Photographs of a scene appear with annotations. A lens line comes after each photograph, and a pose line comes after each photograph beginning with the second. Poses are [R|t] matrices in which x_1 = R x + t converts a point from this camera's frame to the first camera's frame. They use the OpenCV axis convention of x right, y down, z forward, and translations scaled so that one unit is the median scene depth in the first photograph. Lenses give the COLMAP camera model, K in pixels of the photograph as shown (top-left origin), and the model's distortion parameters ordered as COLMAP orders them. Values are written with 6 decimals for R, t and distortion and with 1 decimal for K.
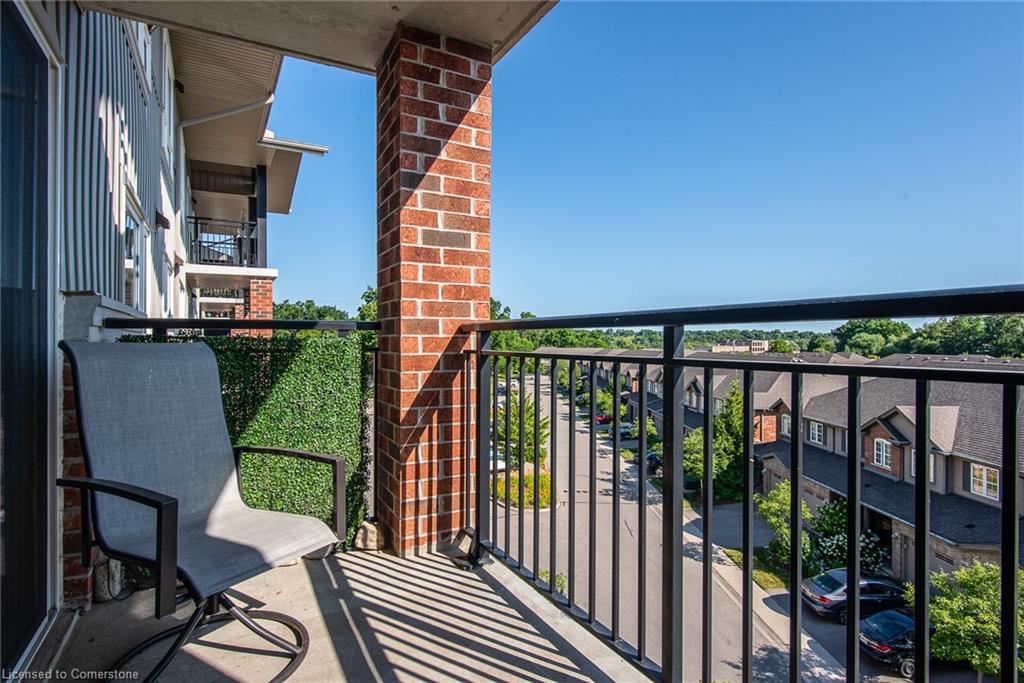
lens RADIAL K [[524.7, 0, 510.4], [0, 524.7, 342.9], [0, 0, 1]] dist [-0.002010, -0.000779]
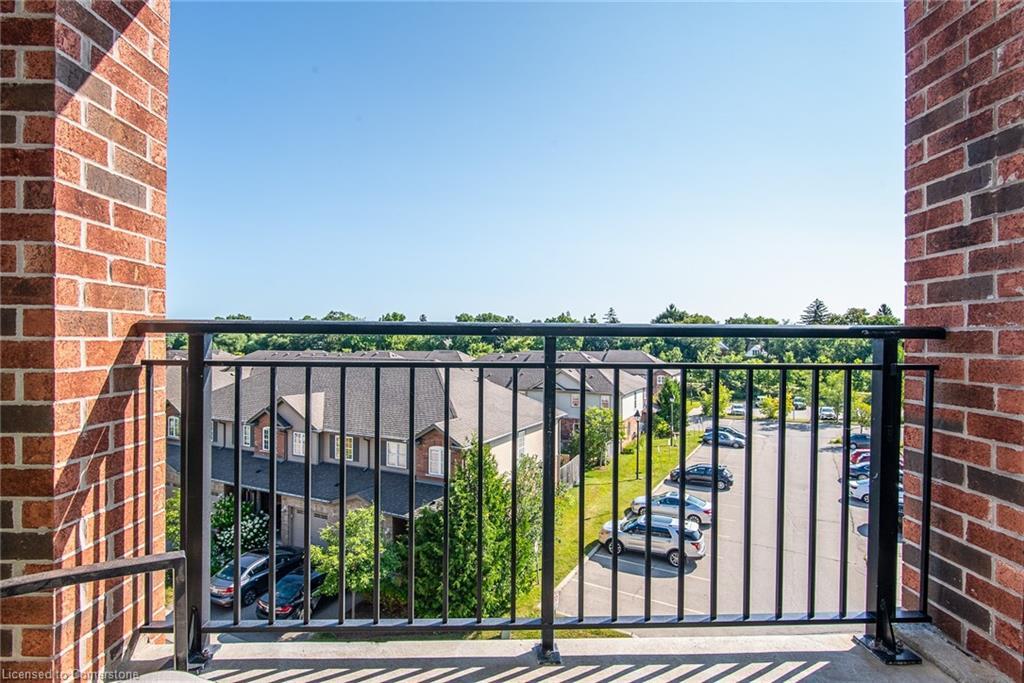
lens RADIAL K [[524.7, 0, 510.4], [0, 524.7, 342.9], [0, 0, 1]] dist [-0.002010, -0.000779]
pose [[0.455726, -0.001969, 0.890118, -0.474433], [-0.002315, 0.999992, 0.003398, -0.011985], [-0.890117, -0.003609, 0.455718, 0.283968]]
